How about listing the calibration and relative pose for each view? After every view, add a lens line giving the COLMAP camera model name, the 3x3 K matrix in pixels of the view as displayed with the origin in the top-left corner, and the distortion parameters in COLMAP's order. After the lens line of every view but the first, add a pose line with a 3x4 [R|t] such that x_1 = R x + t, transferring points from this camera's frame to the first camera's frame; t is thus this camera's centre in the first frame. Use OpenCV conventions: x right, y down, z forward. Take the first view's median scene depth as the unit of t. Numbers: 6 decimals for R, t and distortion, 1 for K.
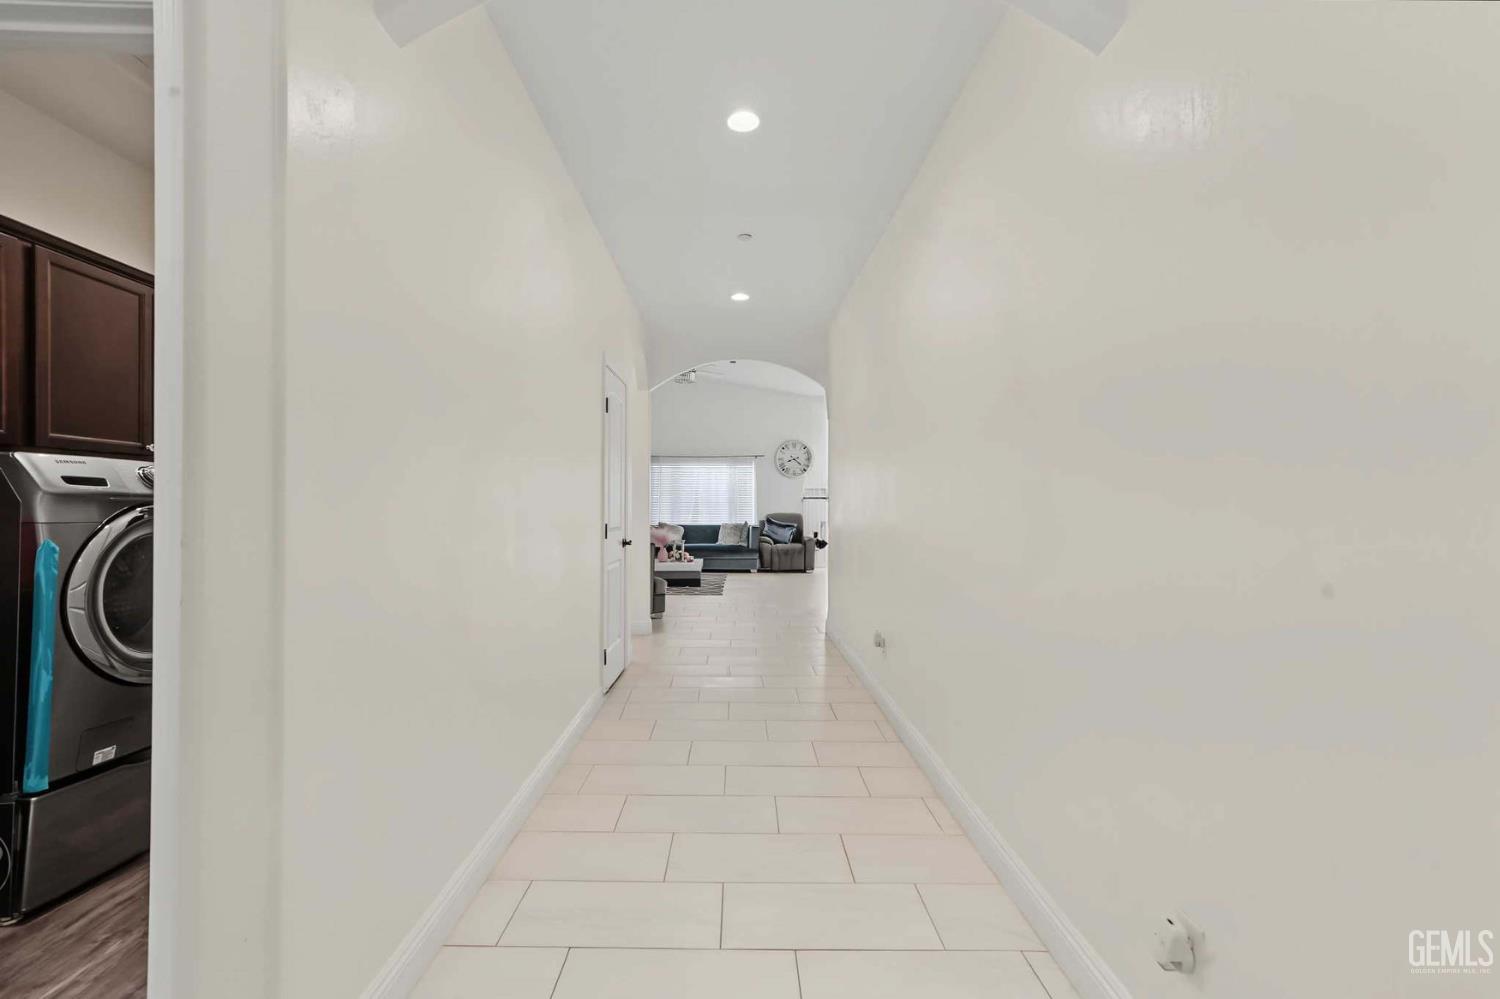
lens RADIAL K [[640.2, 0, 747.3], [0, 640.2, 503.5], [0, 0, 1]] dist [0.007259, -0.000414]
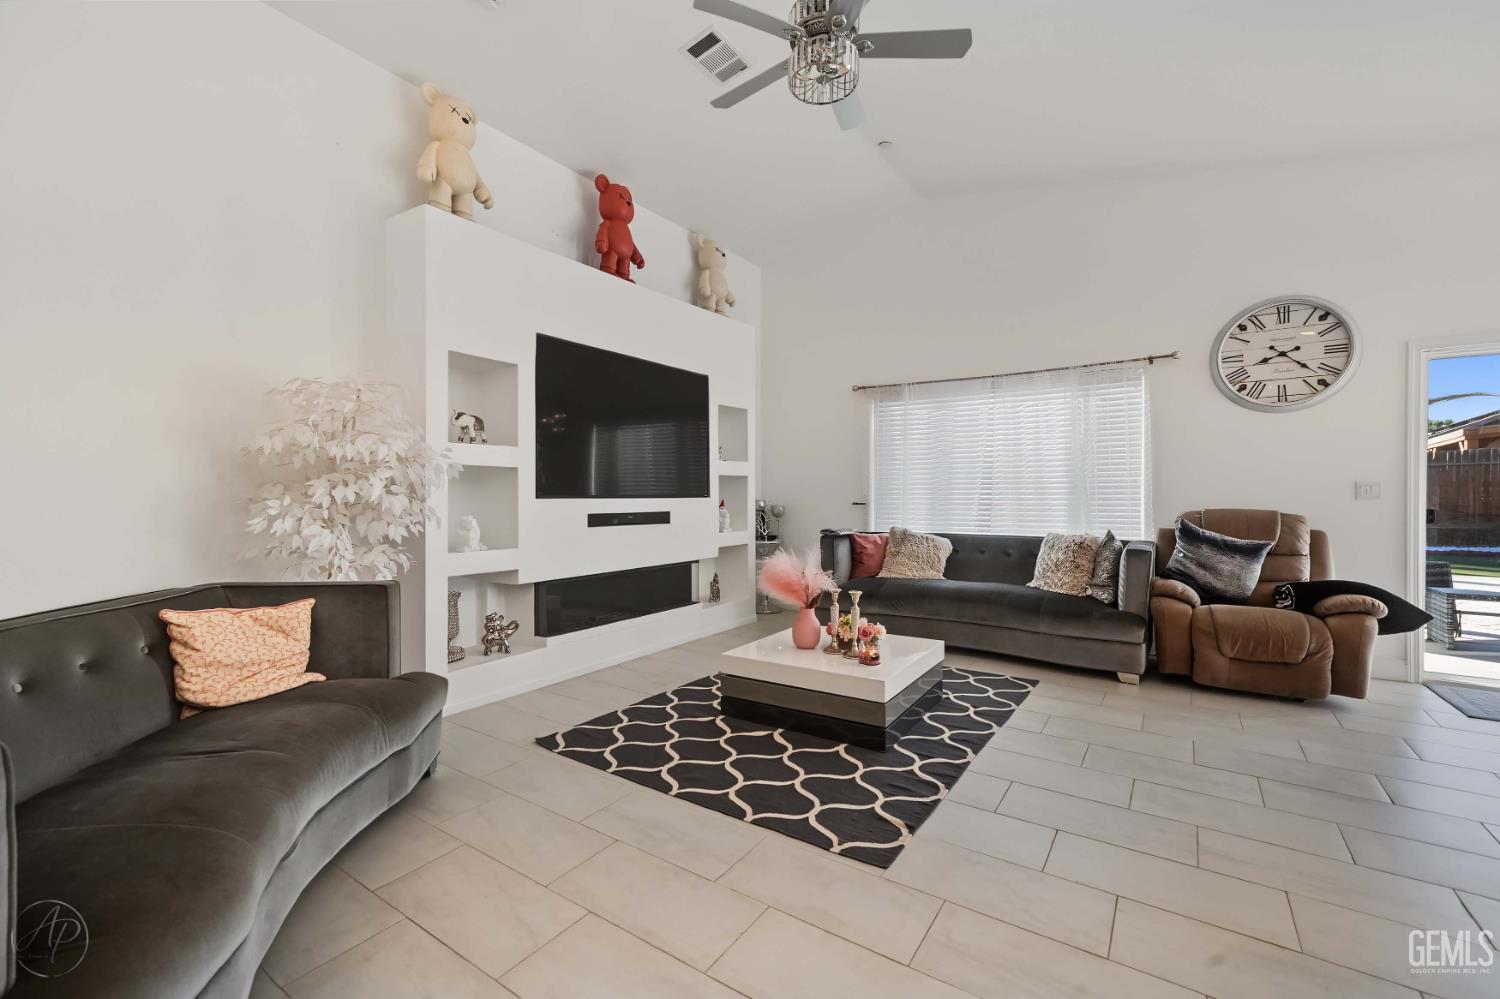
lens RADIAL K [[640.2, 0, 754.3], [0, 640.2, 497.0], [0, 0, 1]] dist [0.007259, -0.000414]
pose [[0.808041, 0.001809, -0.589124, 0.048788], [0.008168, 0.999865, 0.014273, 0.000075], [0.589070, -0.016346, 0.807917, 0.565526]]
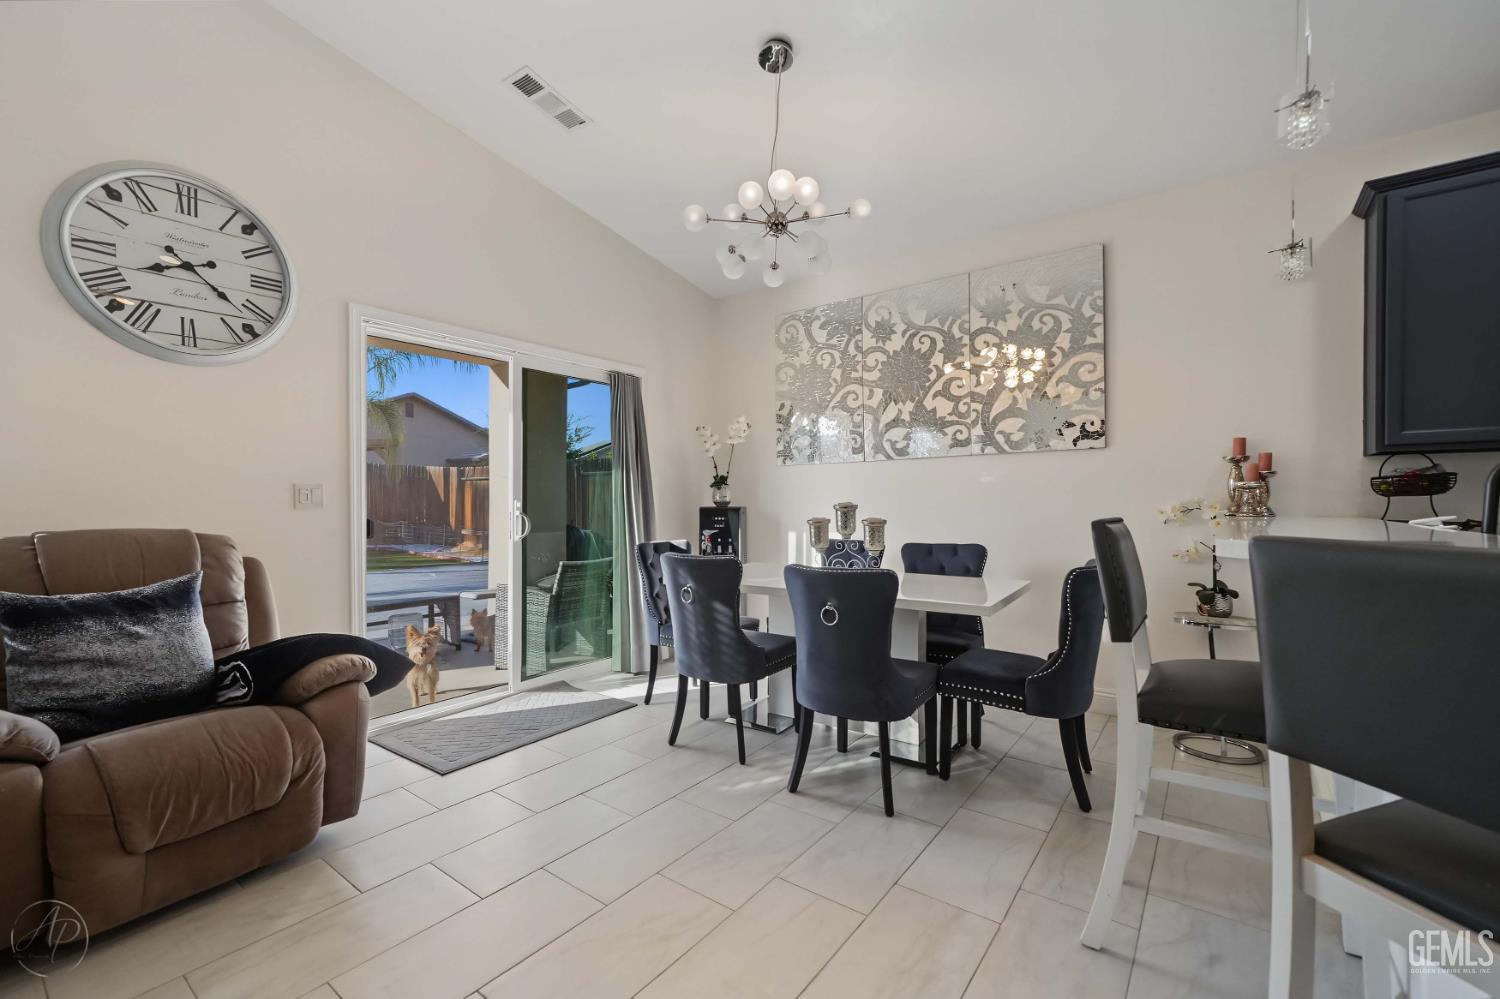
lens RADIAL K [[640.2, 0, 722.1], [0, 640.2, 509.7], [0, 0, 1]] dist [0.007259, -0.000414]
pose [[0.648571, -0.013584, 0.761033, 0.026943], [-0.005033, 0.999742, 0.022134, 0.003104], [-0.761137, -0.018186, 0.648336, 0.751747]]
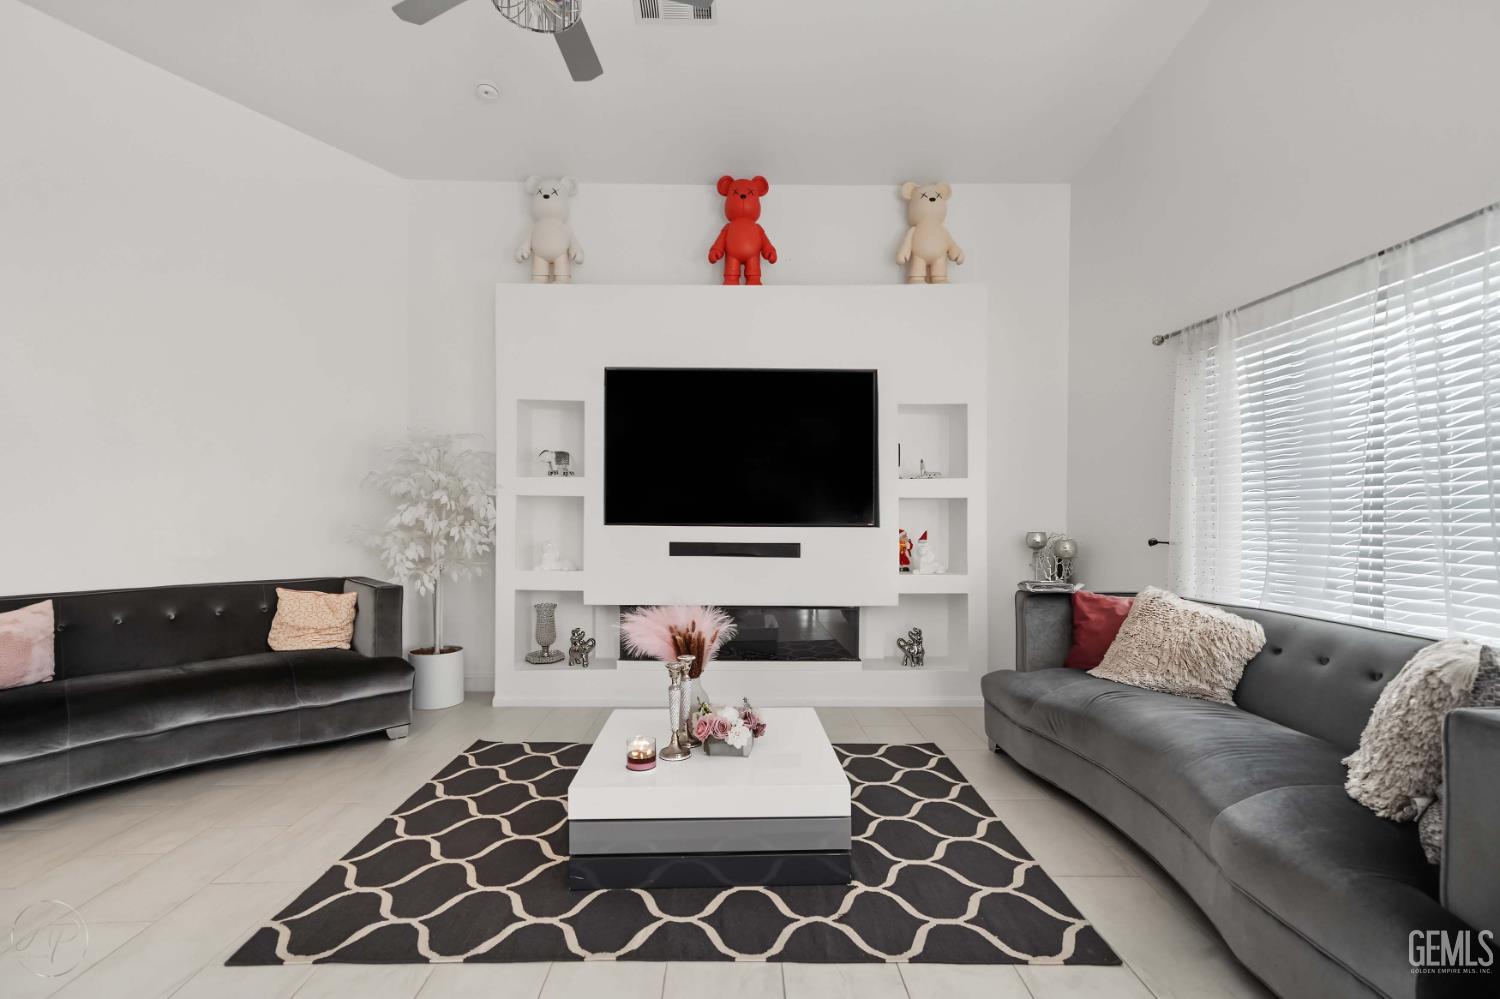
lens RADIAL K [[680.5, 0, 742.9], [0, 680.5, 527.5], [0, 0, 1]] dist [0.002246, 0.002180]
pose [[-0.020777, 0.013726, -0.999690, 0.125679], [0.005279, 0.999893, 0.013620, 0.001224], [0.999770, -0.004994, -0.020847, 0.836275]]
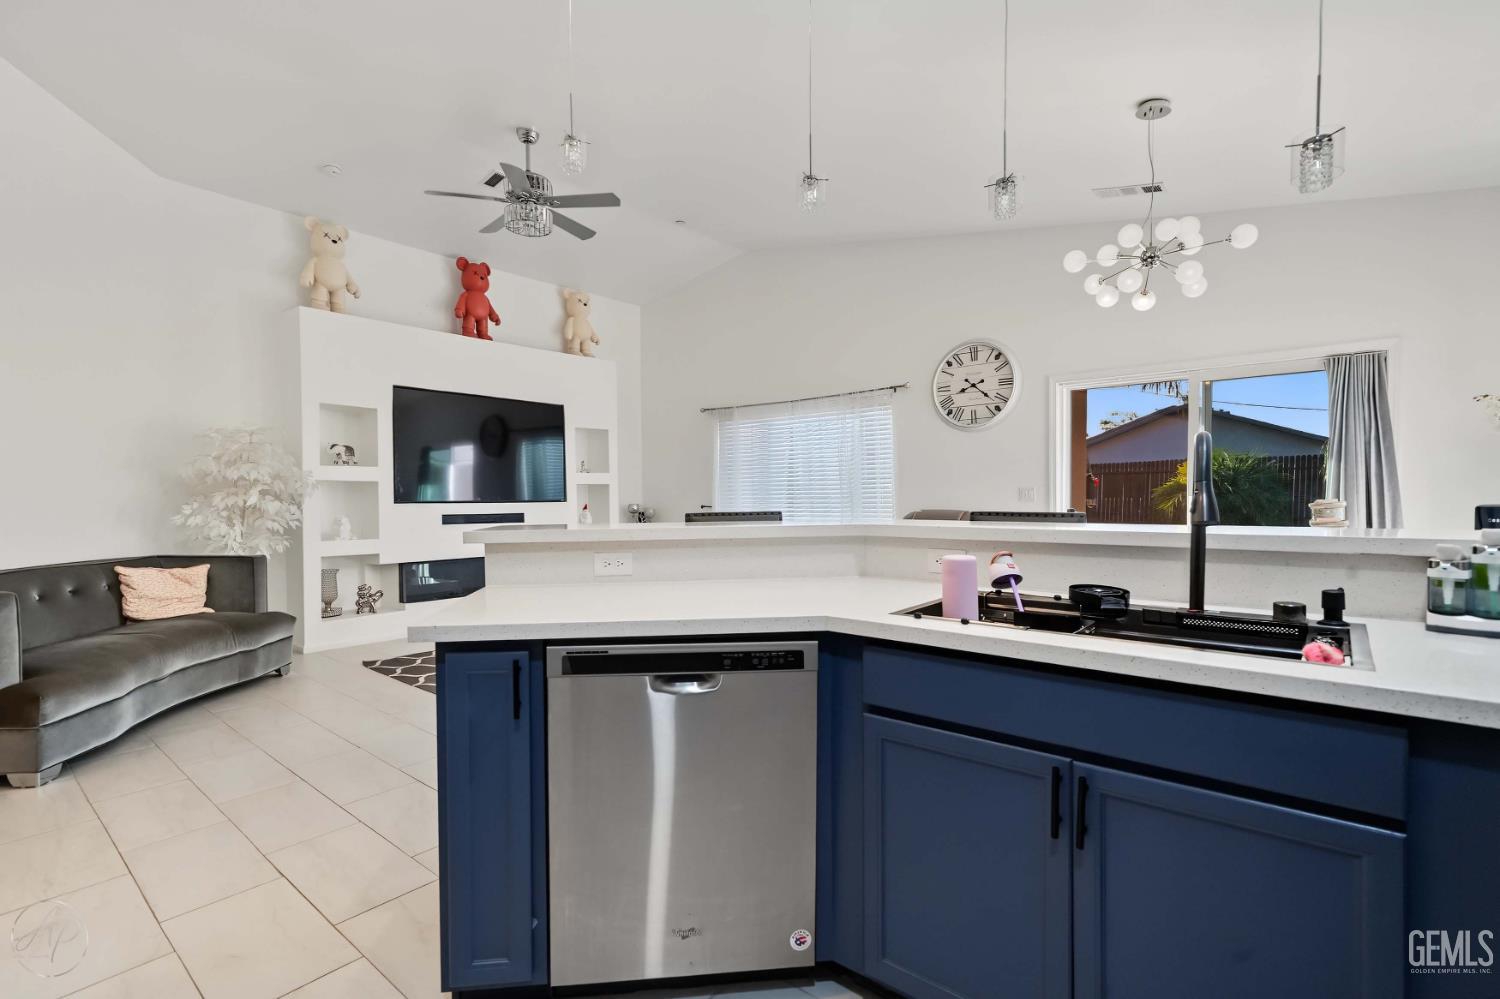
lens RADIAL K [[680.5, 0, 749.7], [0, 680.5, 509.9], [0, 0, 1]] dist [0.002246, 0.002180]
pose [[0.748991, 0.006622, -0.662547, 0.270231], [0.014286, 0.999556, 0.026140, 0.000154], [0.662426, -0.029044, 0.748564, 0.567994]]
